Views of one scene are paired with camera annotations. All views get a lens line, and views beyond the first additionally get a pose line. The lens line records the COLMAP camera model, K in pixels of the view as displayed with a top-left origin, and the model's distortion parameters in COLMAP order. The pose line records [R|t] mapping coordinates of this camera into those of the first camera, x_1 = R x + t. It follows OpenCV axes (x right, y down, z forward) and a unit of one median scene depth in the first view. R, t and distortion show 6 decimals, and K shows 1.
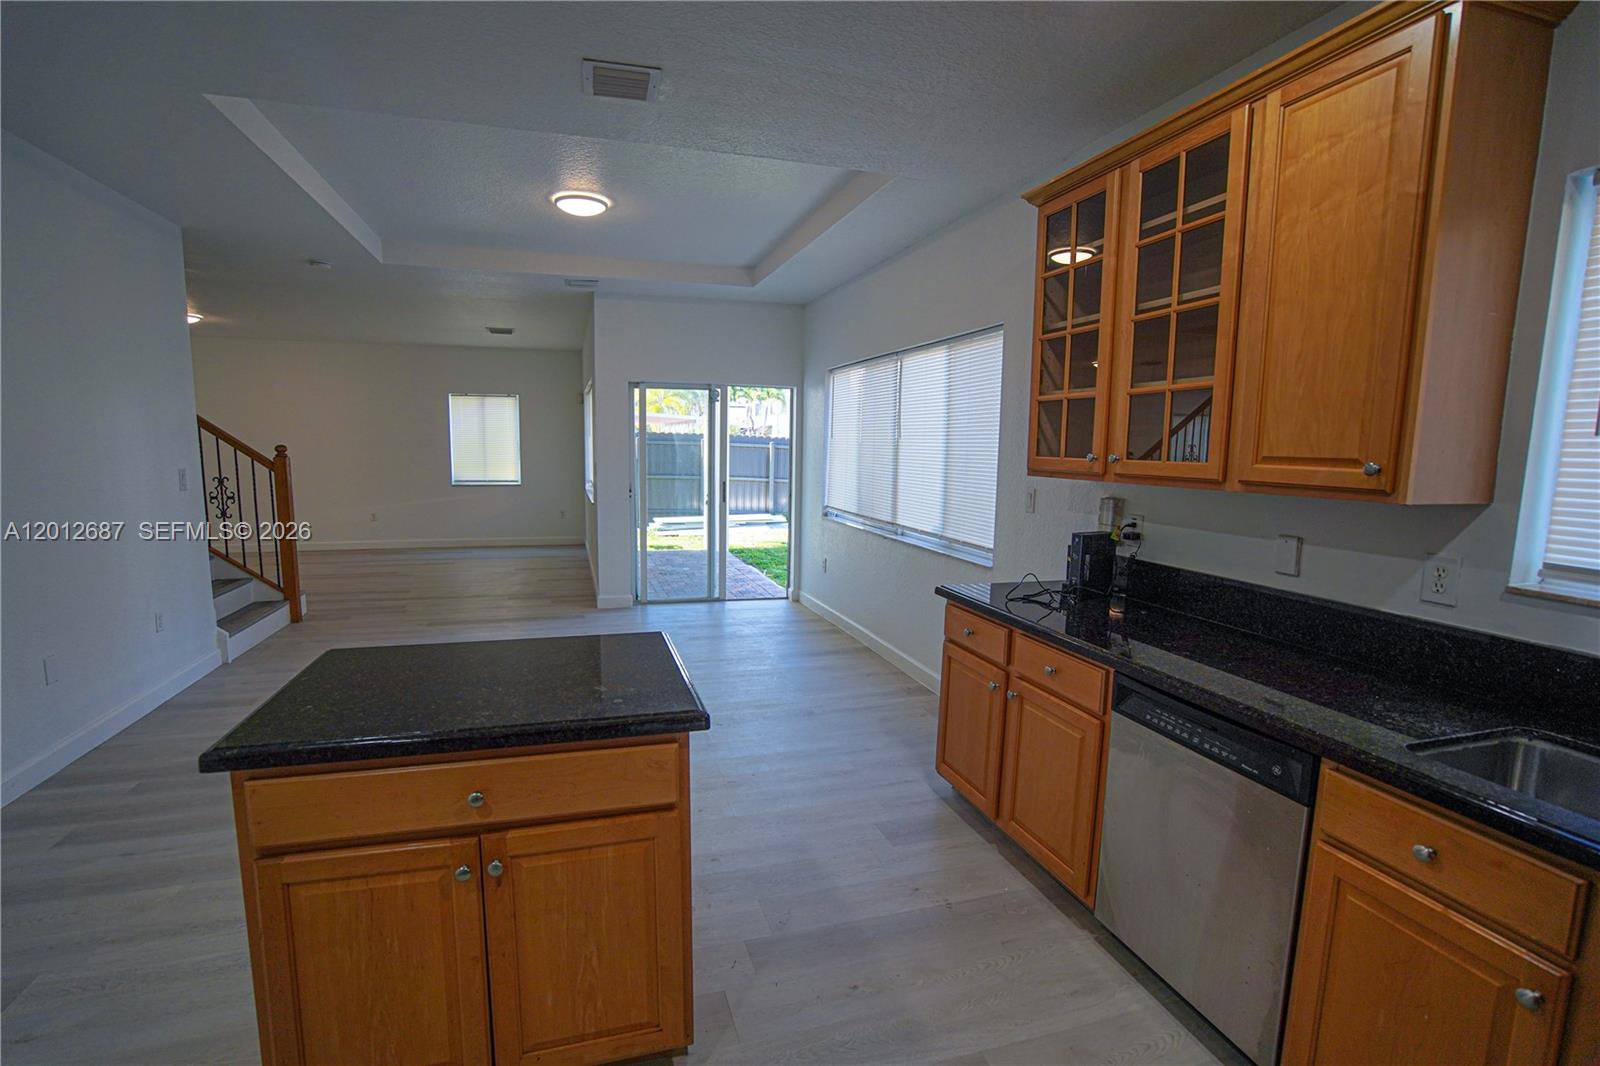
lens RADIAL K [[730.3, 0, 785.9], [0, 730.3, 542.7], [0, 0, 1]] dist [-0.026880, 0.008736]
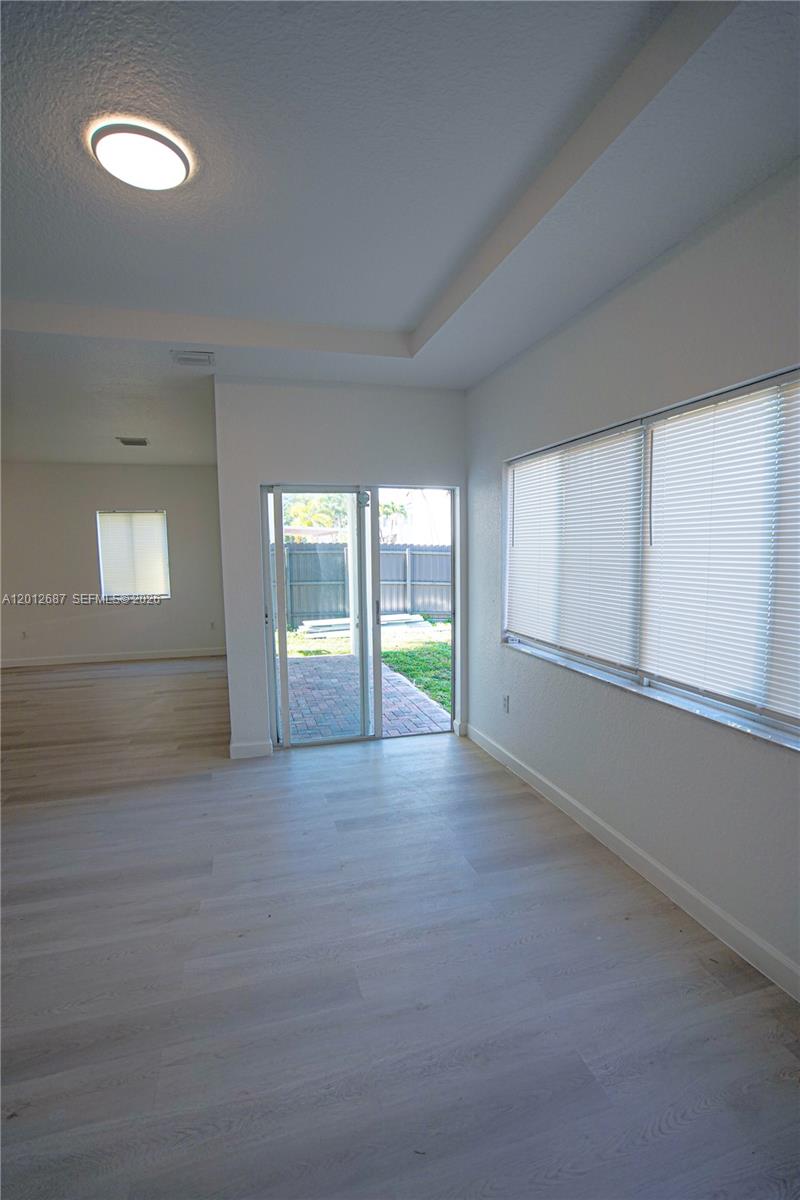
lens RADIAL K [[547.7, 0, 400.2], [0, 547.7, 618.9], [0, 0, 1]] dist [-0.026880, 0.008736]
pose [[0.999561, -0.026885, -0.012462, -0.071377], [0.026819, 0.999626, -0.005377, -0.082057], [0.012602, 0.005040, 0.999908, 0.512655]]
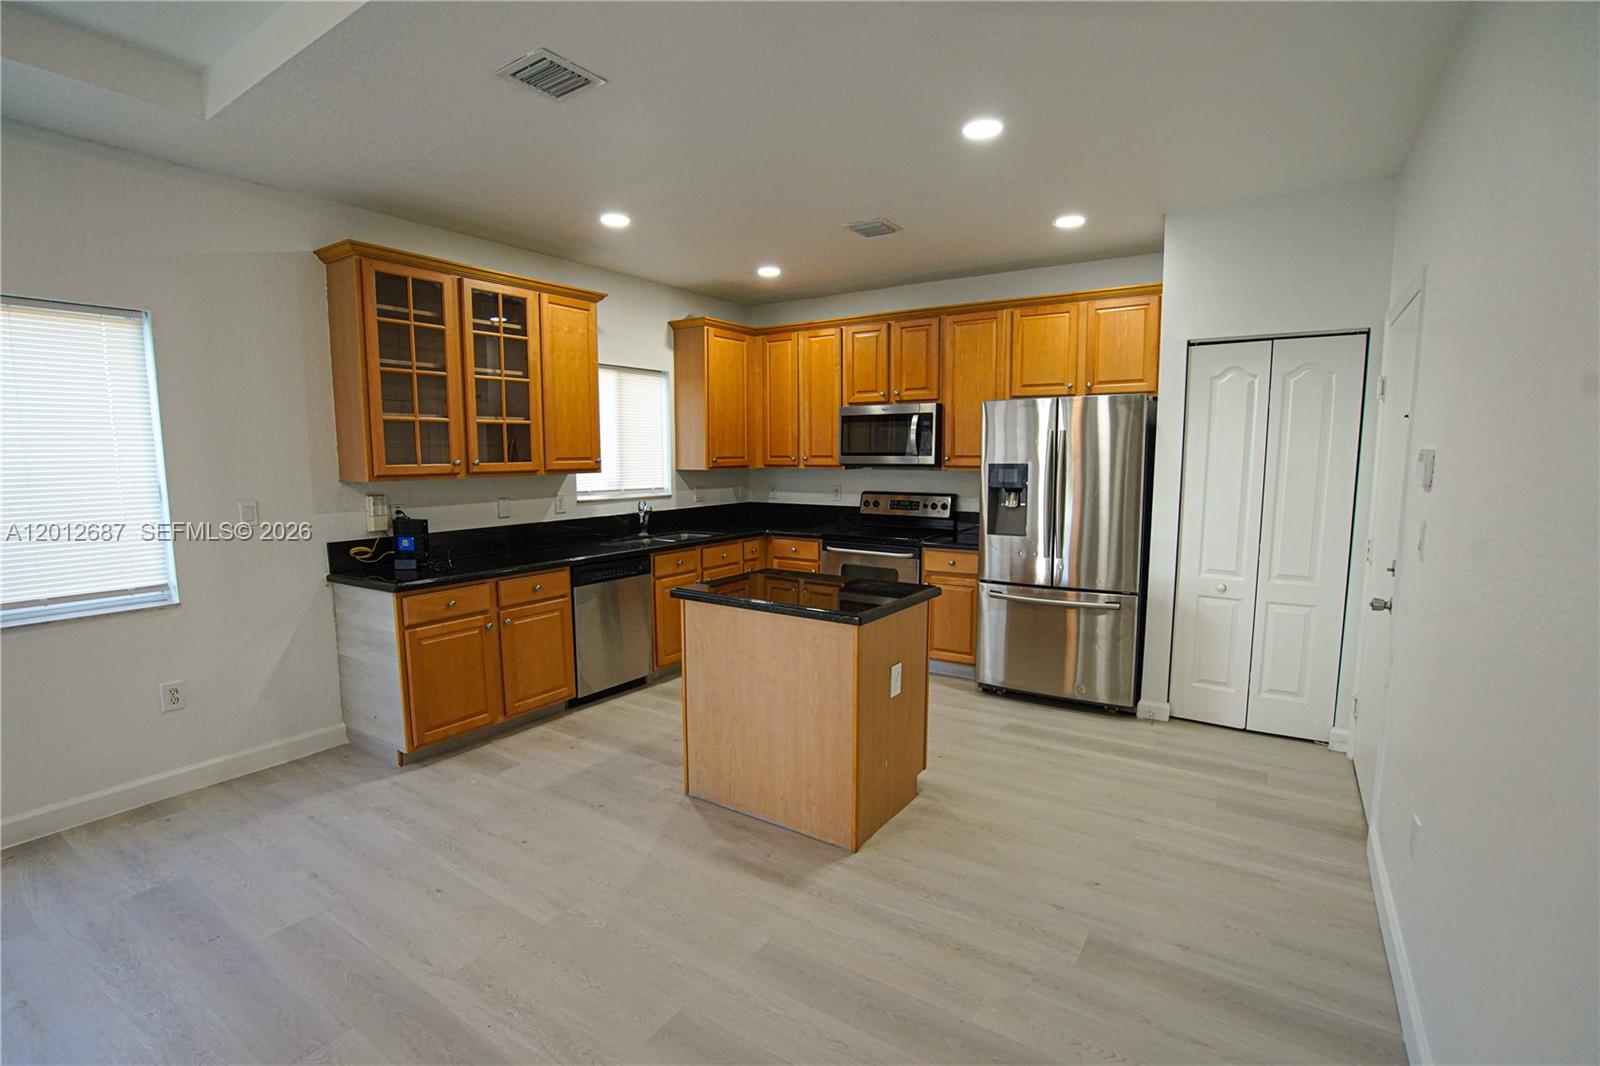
lens RADIAL K [[730.3, 0, 799.9], [0, 730.3, 527.1], [0, 0, 1]] dist [-0.026880, 0.008736]
pose [[-0.629457, -0.106293, 0.769731, -0.628421], [0.088819, 0.974265, 0.207170, -0.124767], [-0.771942, 0.198772, -0.603817, 0.735135]]
